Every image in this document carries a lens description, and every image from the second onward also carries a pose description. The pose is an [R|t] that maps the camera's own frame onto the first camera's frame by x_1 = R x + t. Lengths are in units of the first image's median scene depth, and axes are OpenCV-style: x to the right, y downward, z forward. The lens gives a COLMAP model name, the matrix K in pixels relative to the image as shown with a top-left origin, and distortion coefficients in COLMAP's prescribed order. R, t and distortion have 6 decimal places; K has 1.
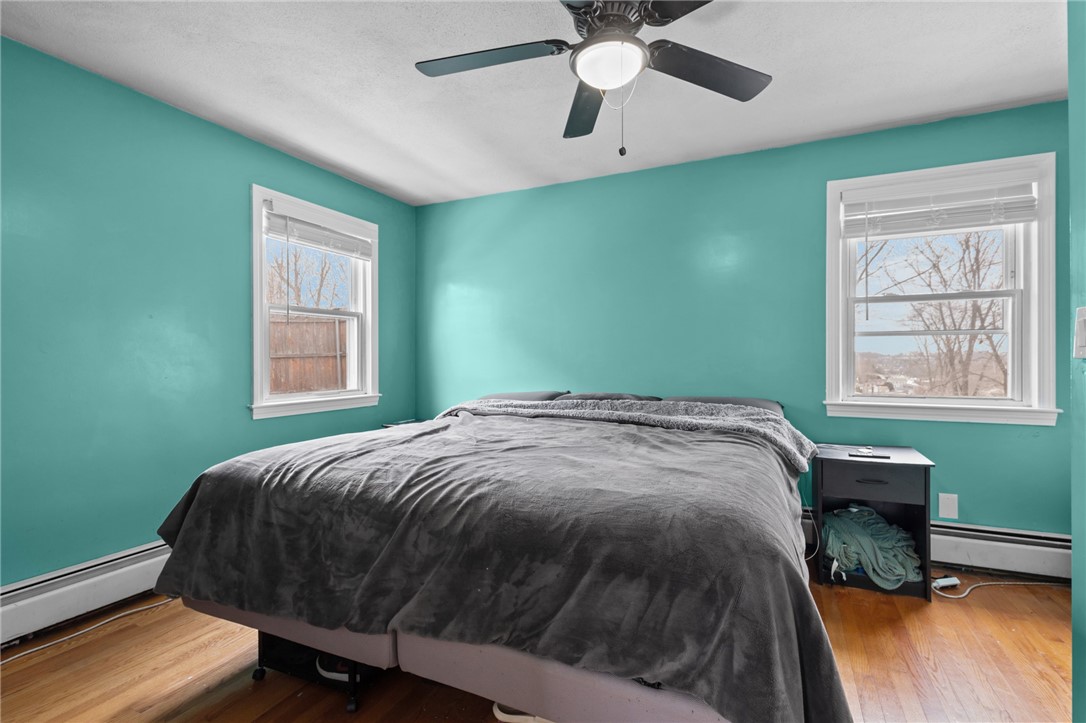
lens RADIAL K [[504.6, 0, 547.5], [0, 504.6, 357.7], [0, 0, 1]] dist [0.001121, 0.001210]
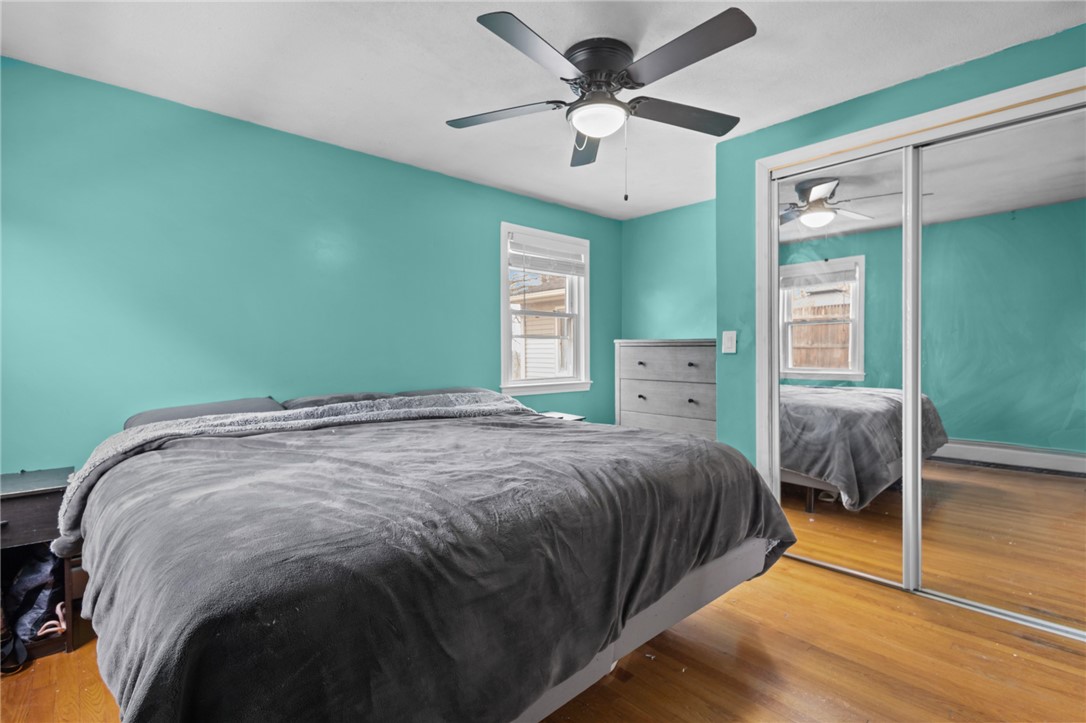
lens RADIAL K [[504.6, 0, 554.5], [0, 504.6, 356.1], [0, 0, 1]] dist [0.001121, 0.001210]
pose [[0.377522, -0.006470, 0.925978, -0.640782], [0.002324, 0.999979, 0.006039, 0.000426], [-0.925998, -0.000128, 0.377529, 0.373295]]
